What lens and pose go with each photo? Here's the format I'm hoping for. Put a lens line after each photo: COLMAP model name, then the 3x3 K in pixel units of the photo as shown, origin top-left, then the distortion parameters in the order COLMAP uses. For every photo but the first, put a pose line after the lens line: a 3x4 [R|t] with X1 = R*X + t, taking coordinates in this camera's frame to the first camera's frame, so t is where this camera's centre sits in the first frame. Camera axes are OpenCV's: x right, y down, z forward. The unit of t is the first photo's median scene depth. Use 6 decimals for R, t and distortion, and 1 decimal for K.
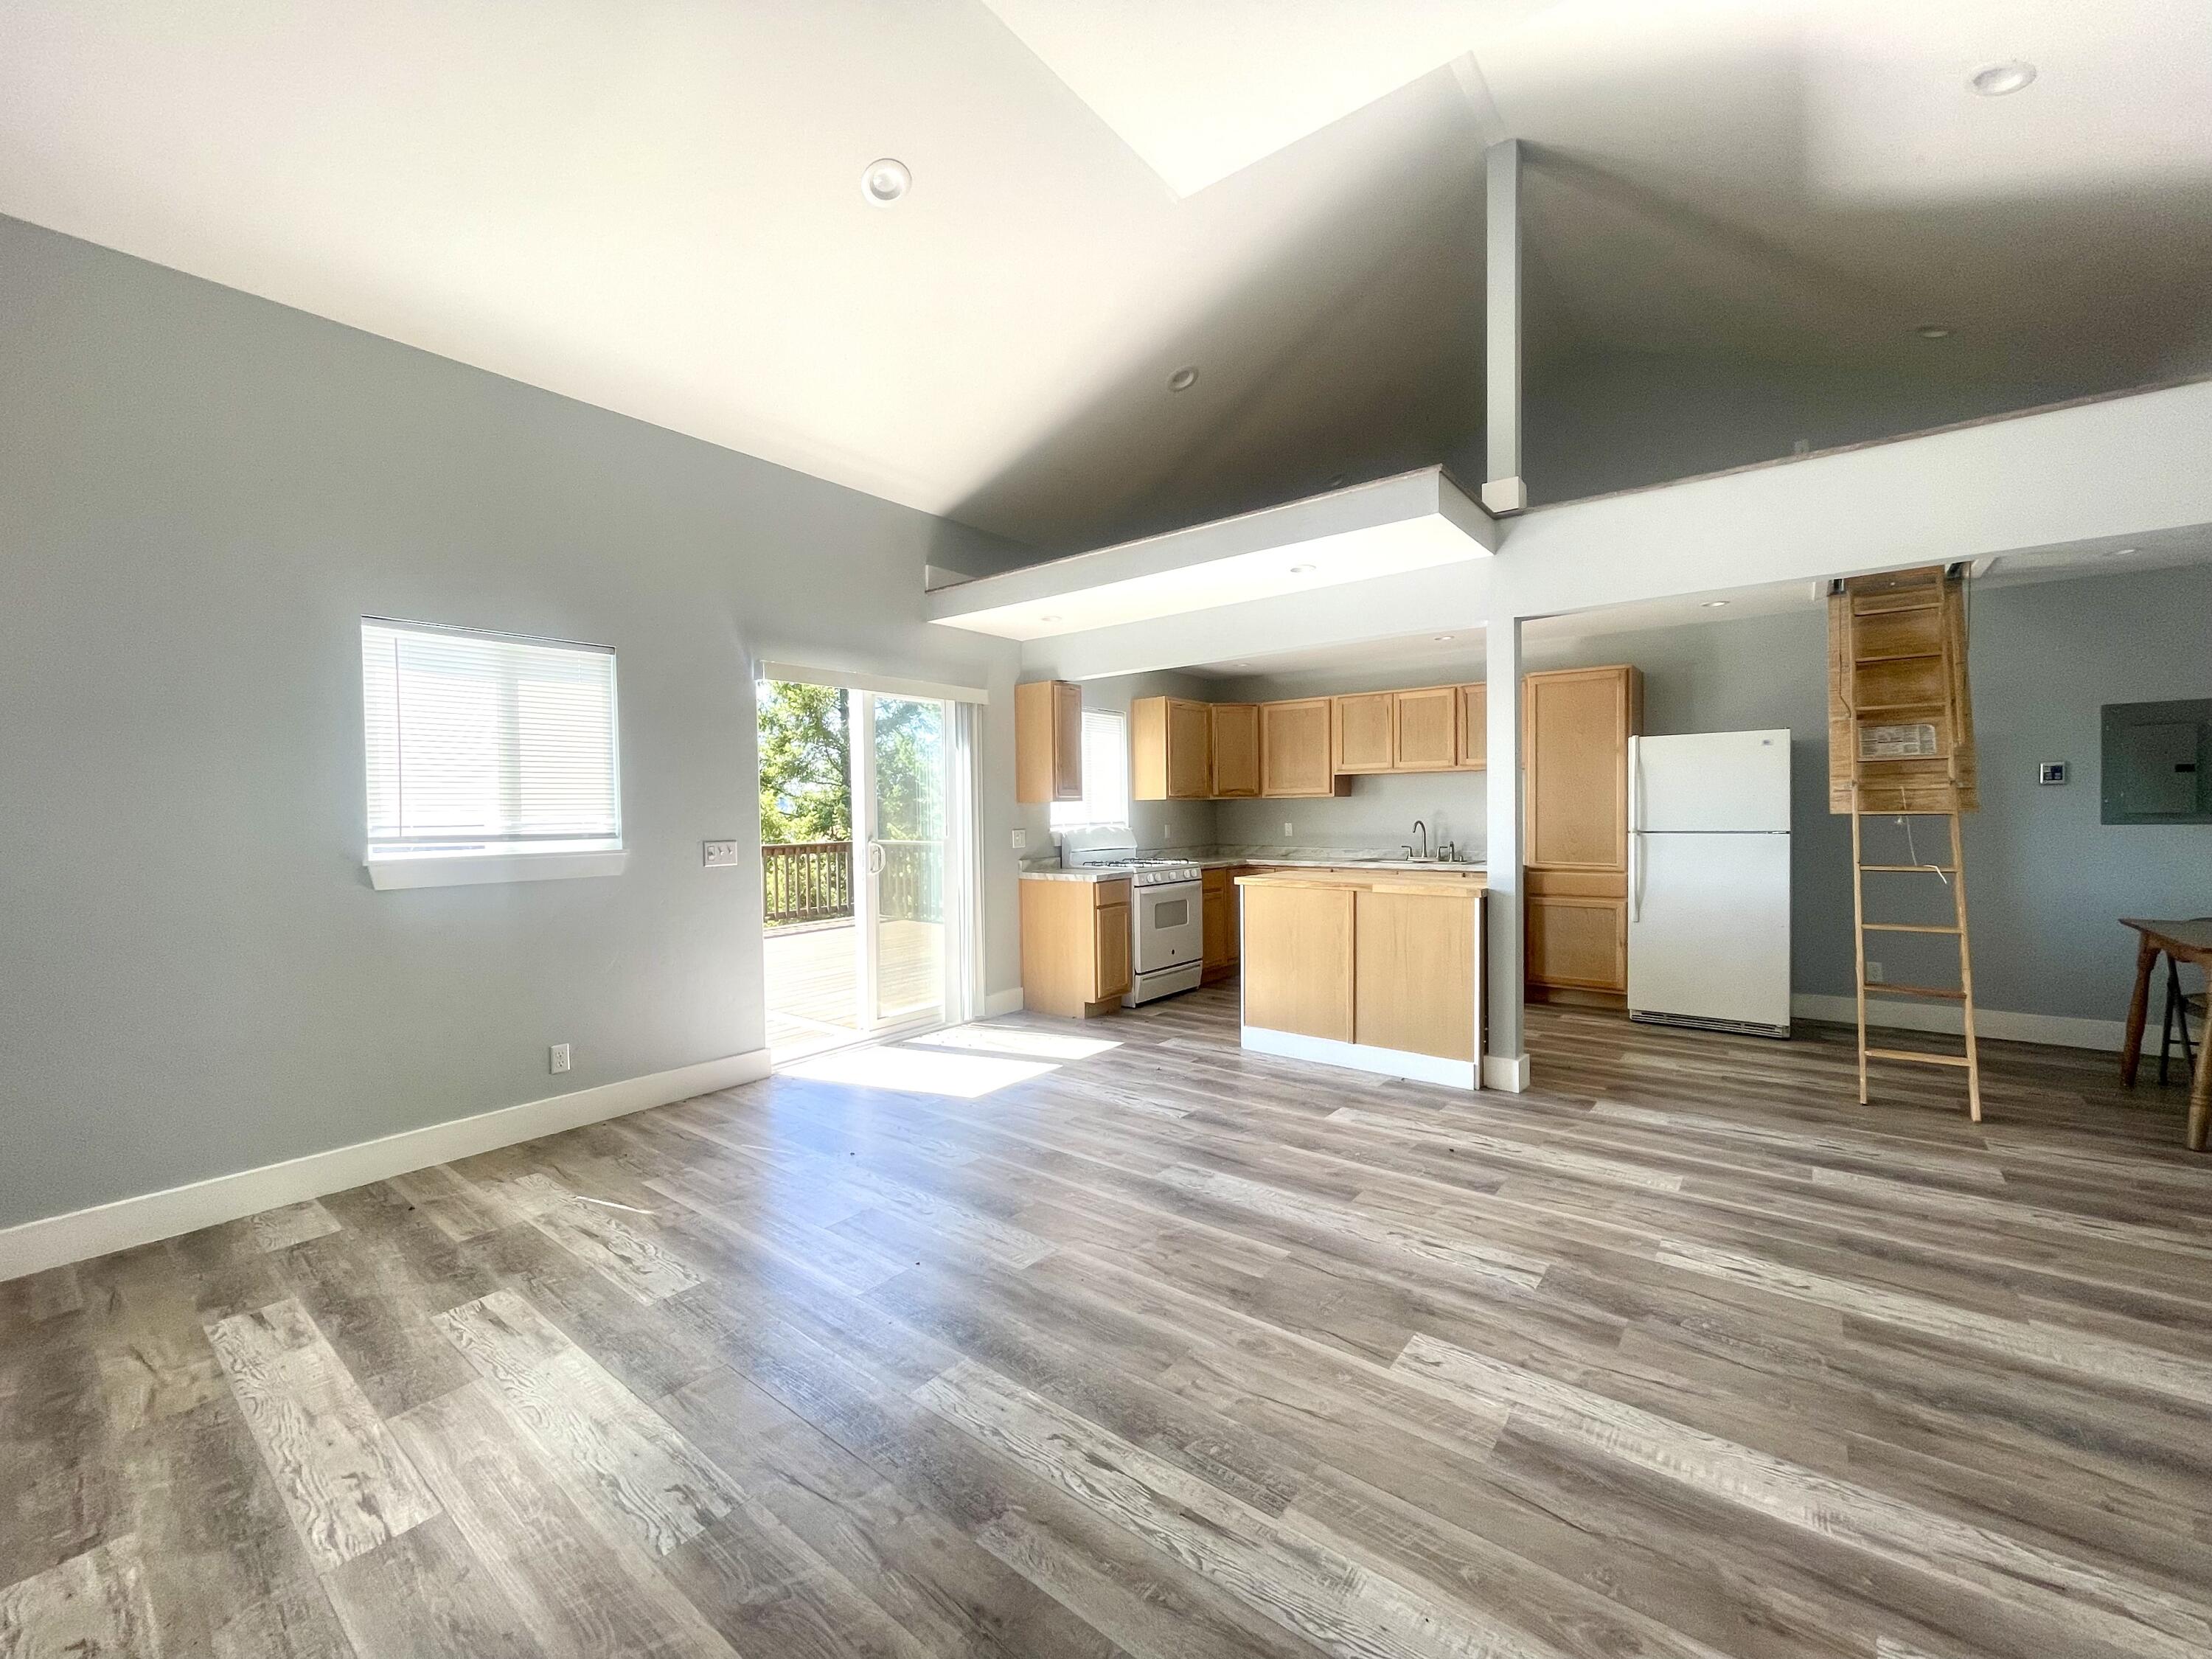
lens RADIAL K [[898.9, 0, 1106.9], [0, 898.9, 828.1], [0, 0, 1]] dist [-0.004390, 0.001454]
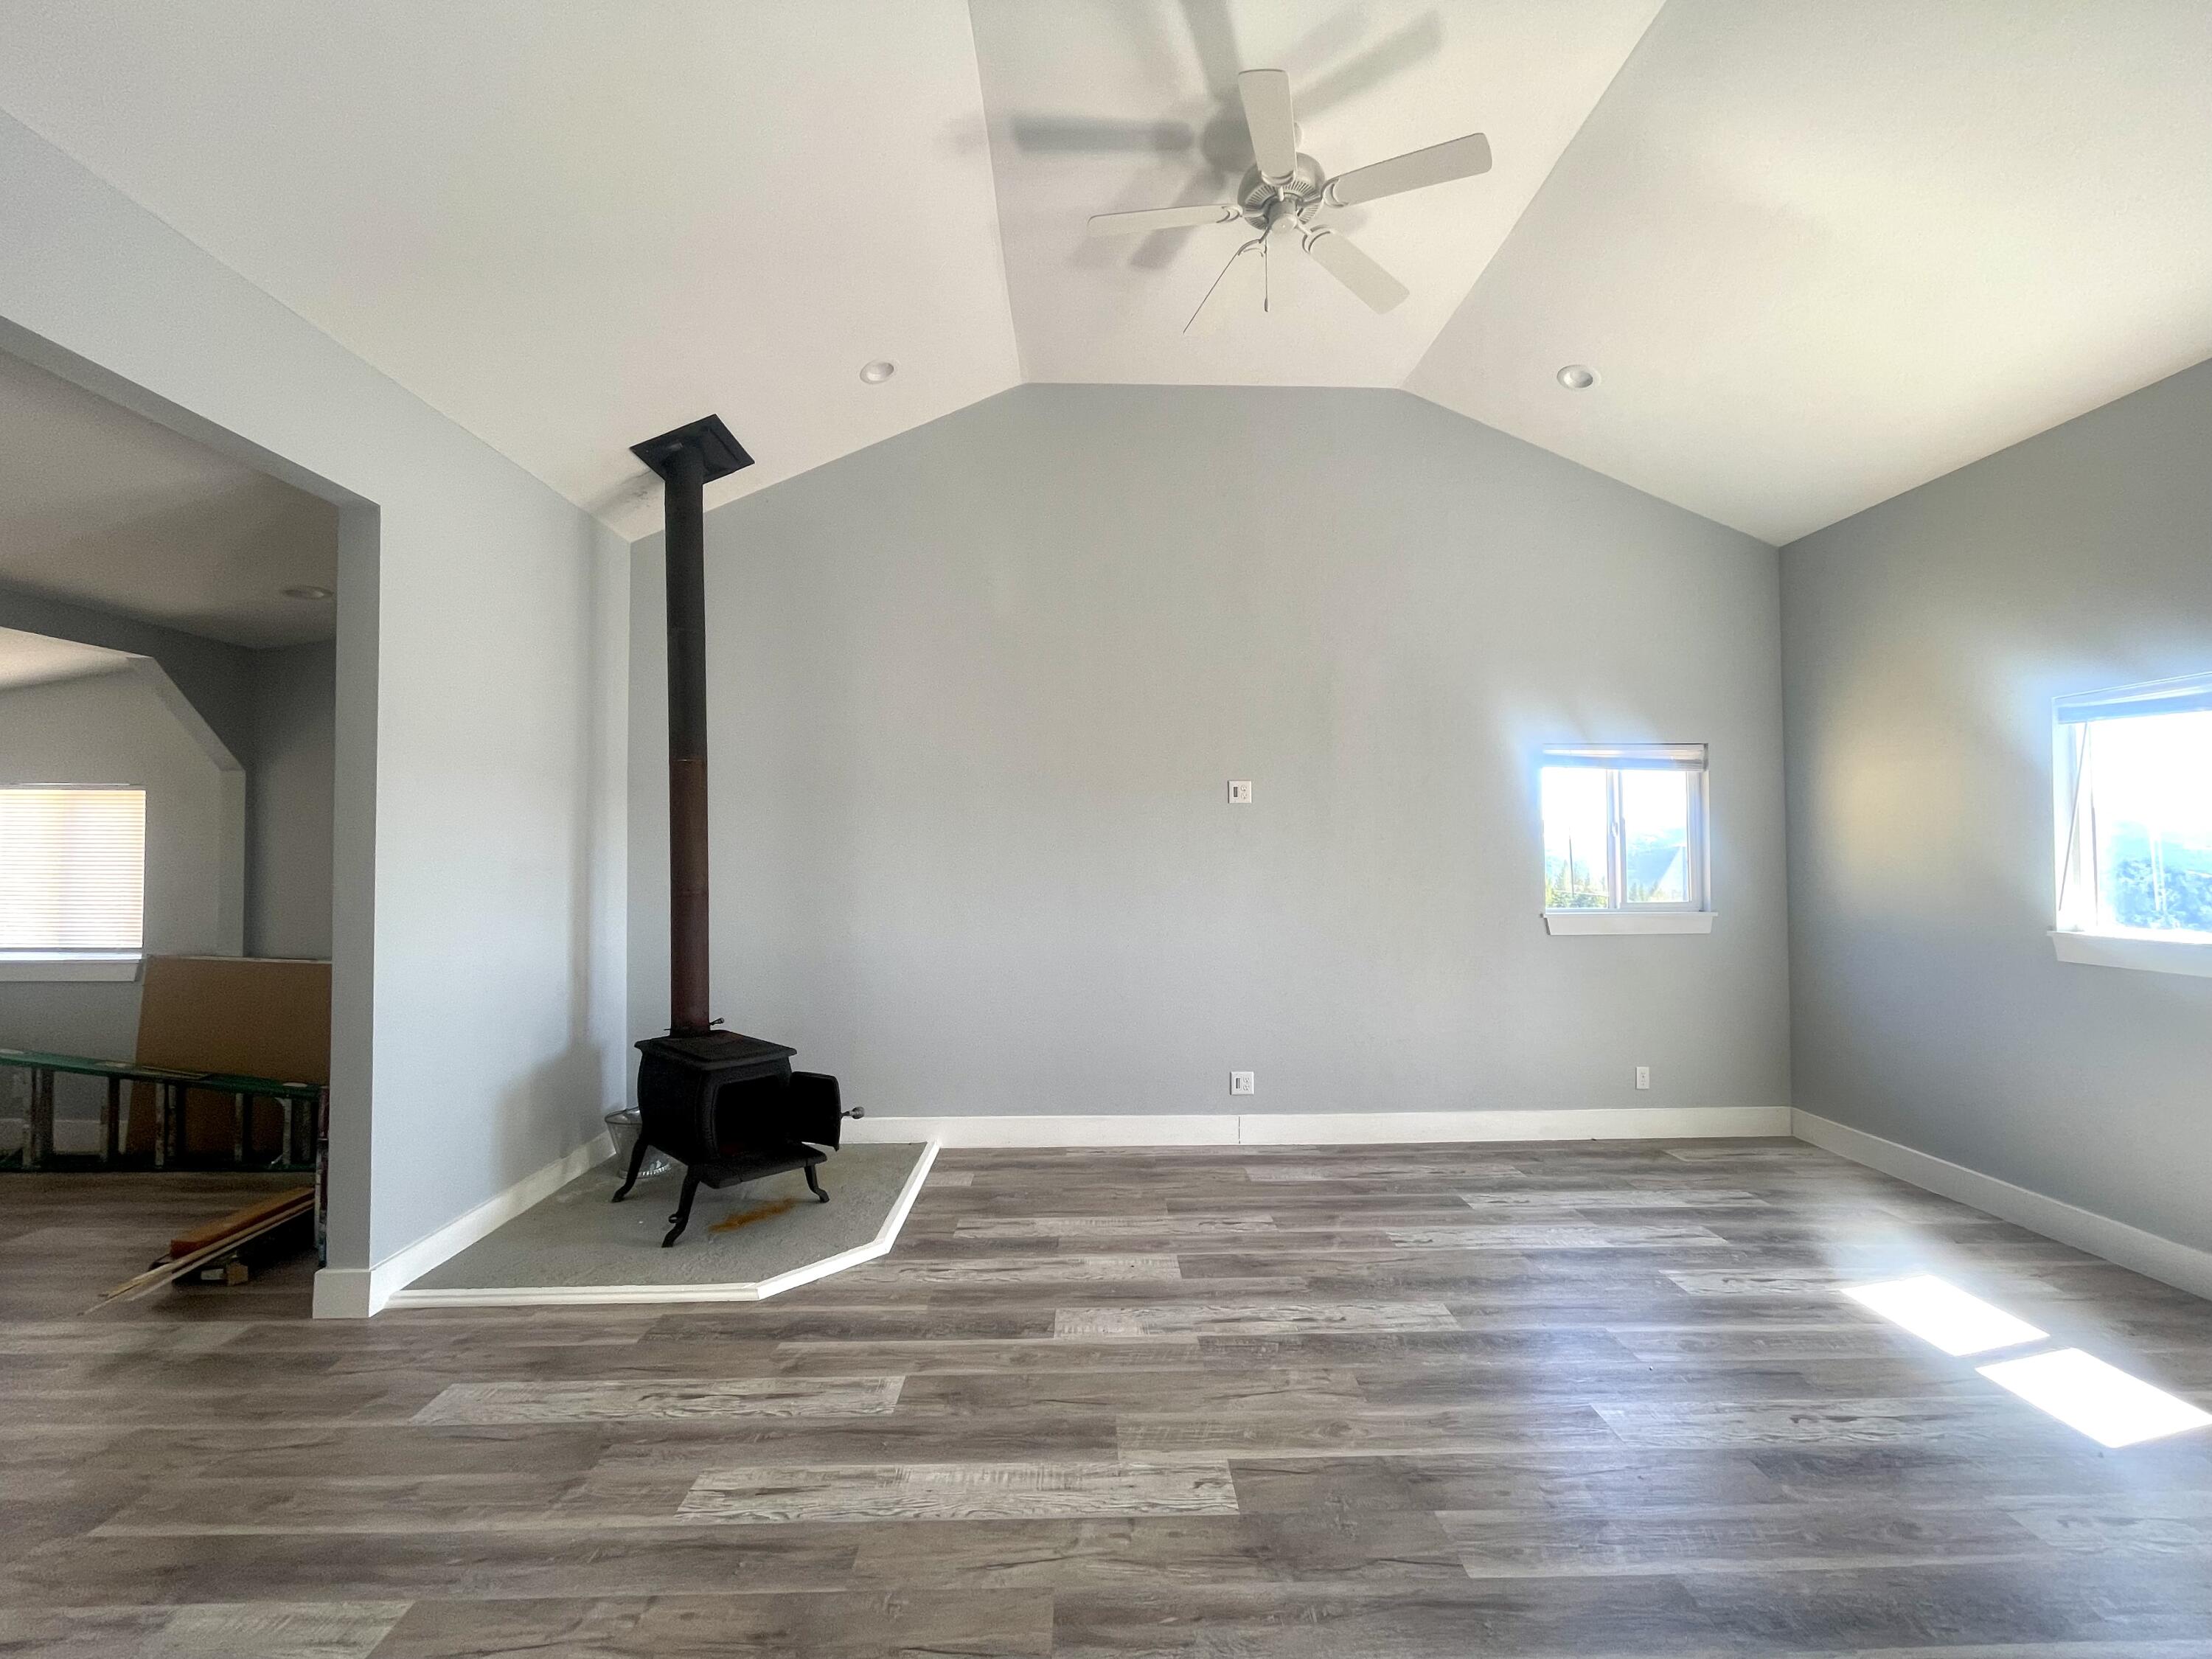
lens RADIAL K [[898.9, 0, 1103.6], [0, 898.9, 831.7], [0, 0, 1]] dist [-0.004390, 0.001454]
pose [[-0.774070, 0.002185, -0.633096, 0.629798], [0.004174, 0.999990, -0.001651, -0.074988], [0.633086, -0.003921, -0.774072, 0.996877]]
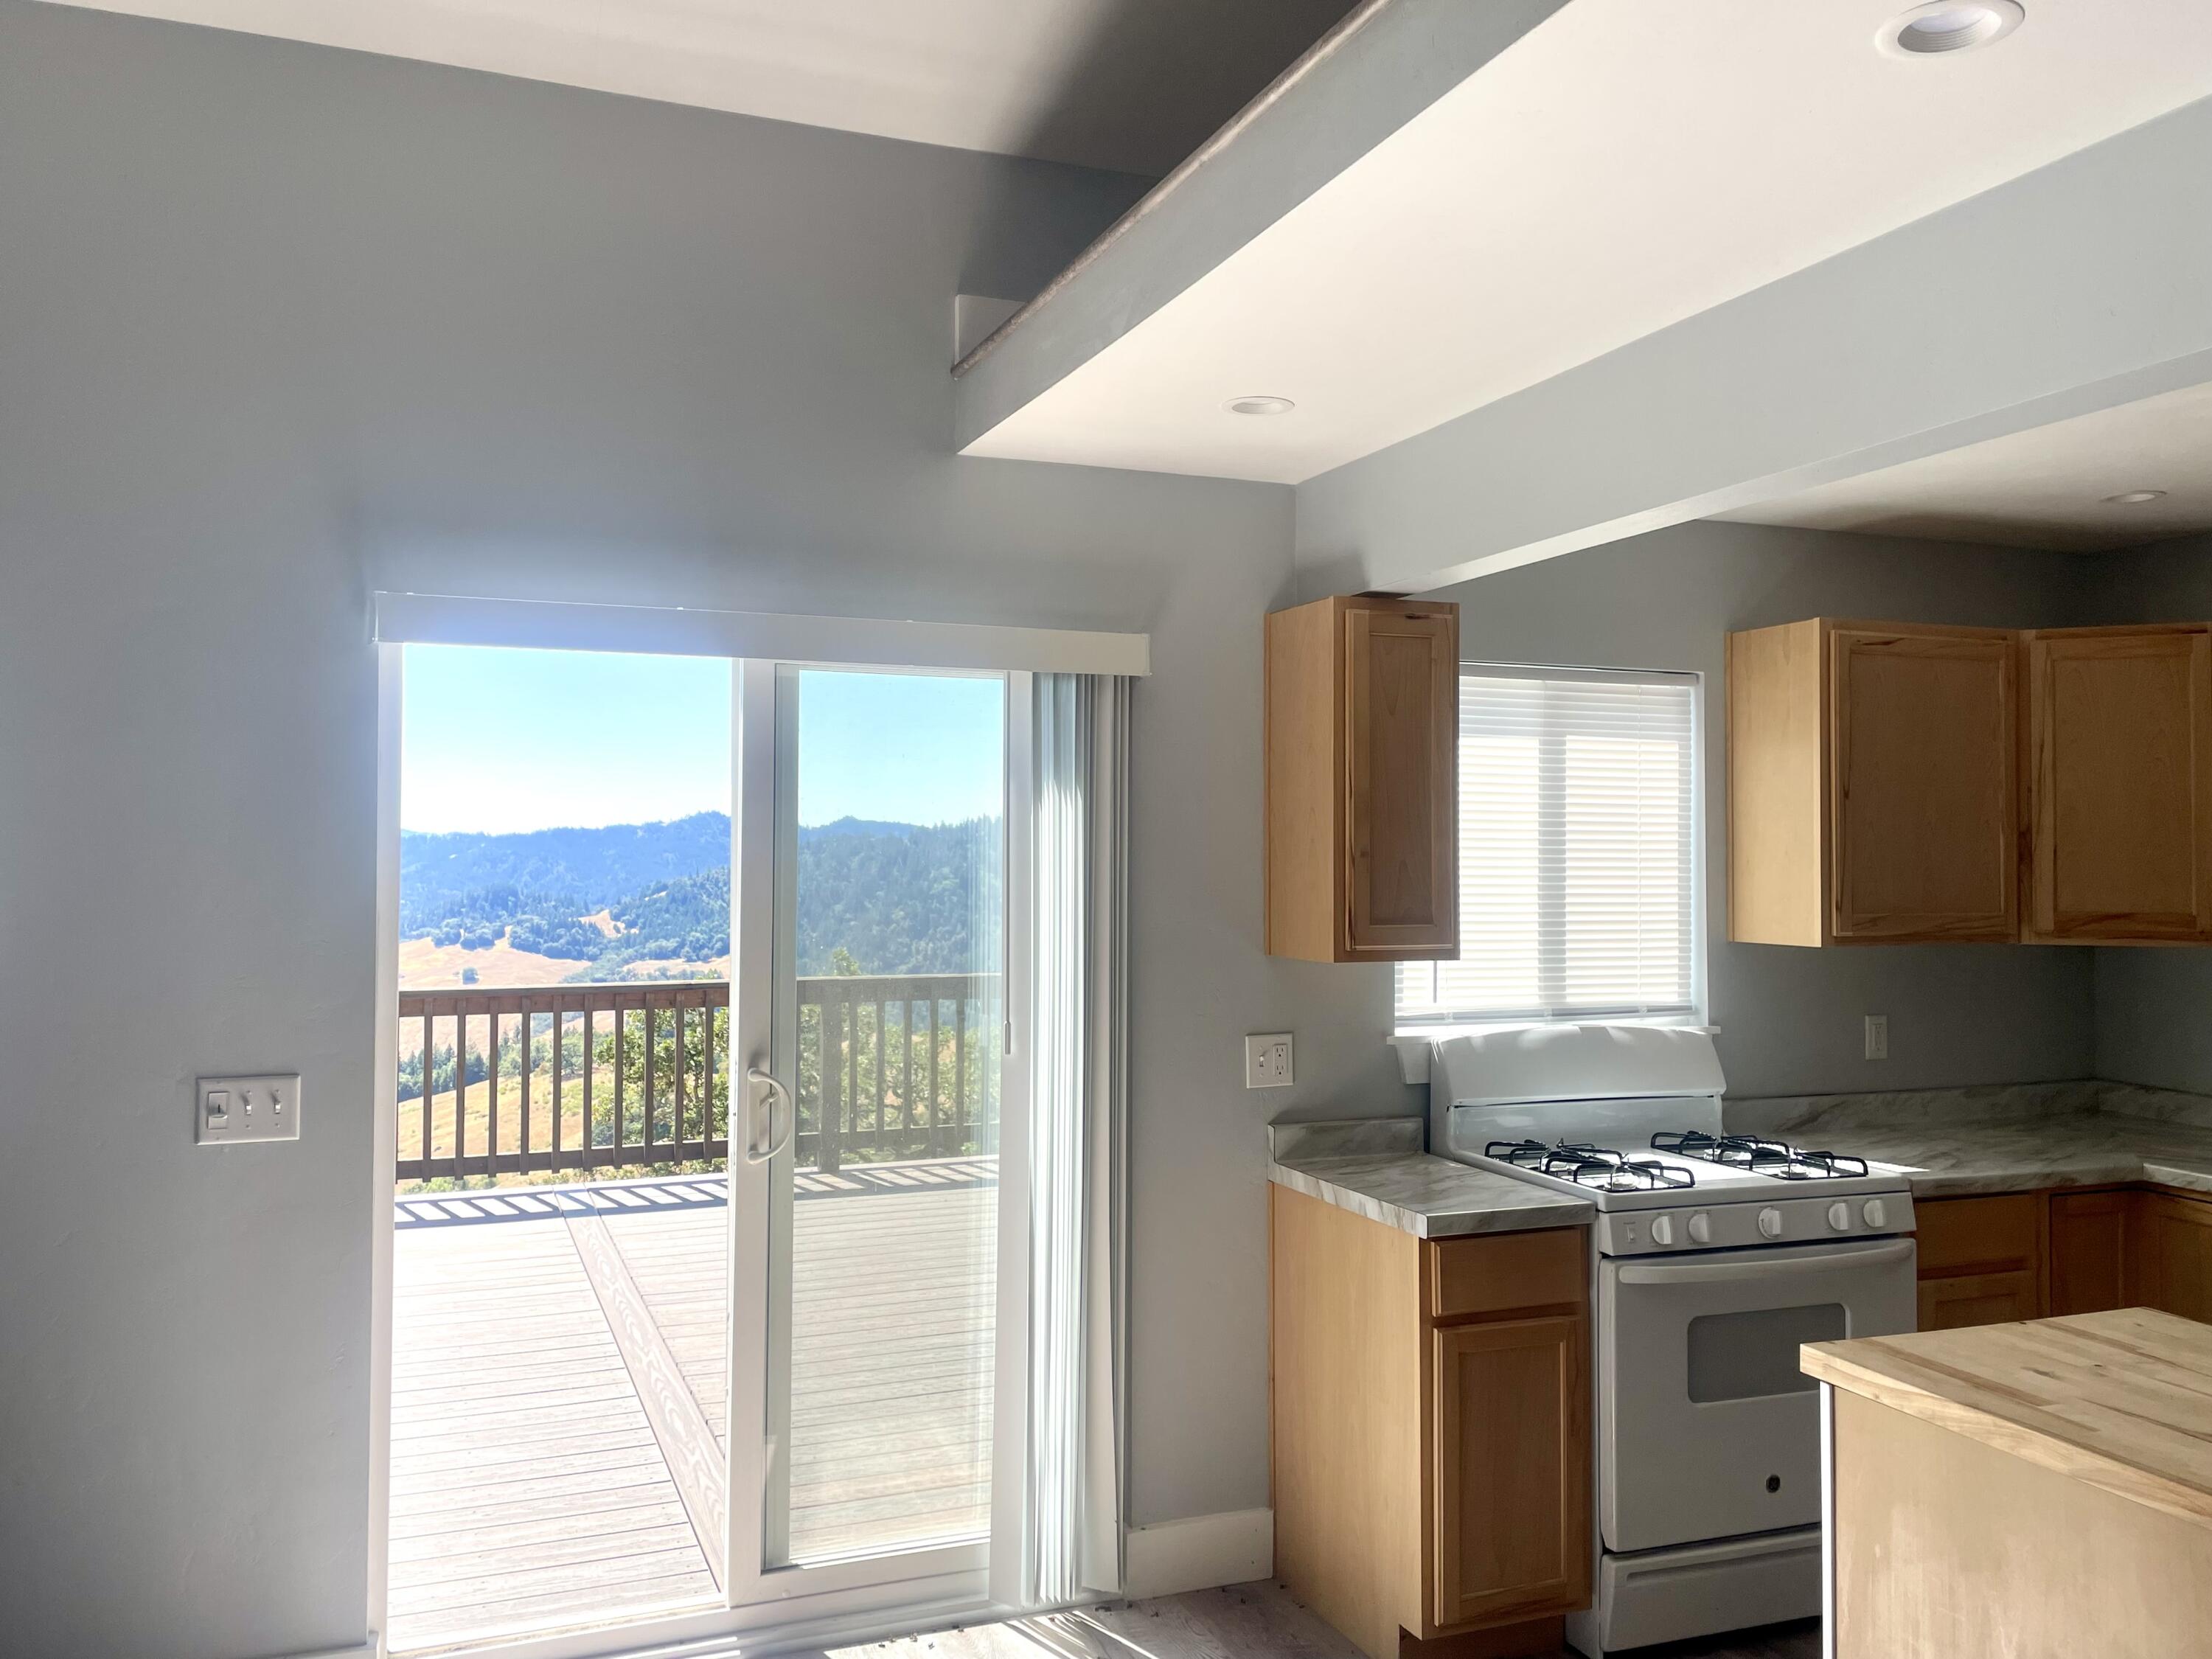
lens RADIAL K [[1751.3, 0, 1088.9], [0, 1751.3, 822.6], [0, 0, 1]] dist [0.058779, -0.034339]
pose [[0.861504, 0.007414, -0.507697, 0.293894], [-0.027417, 0.999114, -0.031934, -0.090842], [0.507010, 0.041431, 0.860944, 0.630658]]
